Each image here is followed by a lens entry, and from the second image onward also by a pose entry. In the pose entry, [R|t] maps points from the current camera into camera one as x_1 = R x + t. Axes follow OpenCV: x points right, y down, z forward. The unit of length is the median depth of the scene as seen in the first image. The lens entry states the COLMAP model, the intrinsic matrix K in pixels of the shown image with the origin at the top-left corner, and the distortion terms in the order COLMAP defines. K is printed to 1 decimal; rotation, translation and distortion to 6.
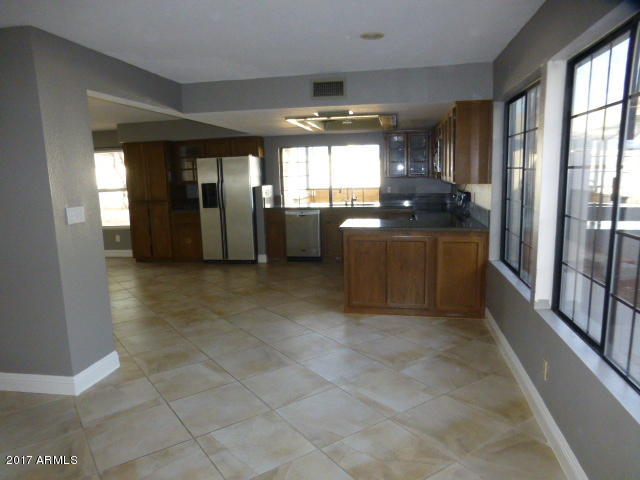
lens RADIAL K [[465.6, 0, 317.2], [0, 465.6, 231.4], [0, 0, 1]] dist [0.001891, -0.041718]
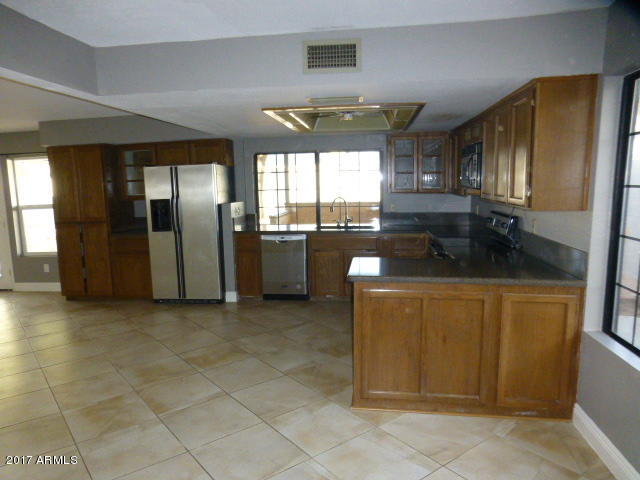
lens RADIAL K [[465.6, 0, 317.2], [0, 465.6, 231.4], [0, 0, 1]] dist [0.001891, -0.041718]
pose [[0.998567, -0.001167, 0.053505, -0.016412], [0.002128, 0.999838, -0.017900, -0.036676], [-0.053476, 0.017988, 0.998407, 0.225279]]
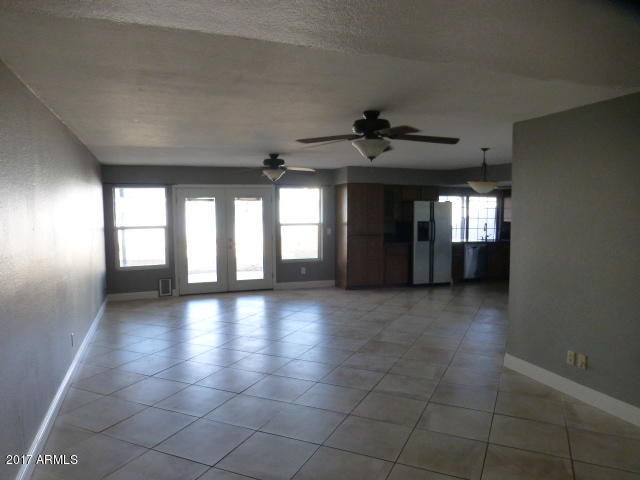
lens RADIAL K [[465.6, 0, 317.2], [0, 465.6, 231.4], [0, 0, 1]] dist [0.001891, -0.041718]
pose [[0.840910, 0.011020, 0.541062, -1.136409], [0.023395, 0.998118, -0.056690, -0.013795], [-0.540668, 0.060330, 0.839070, 0.115720]]
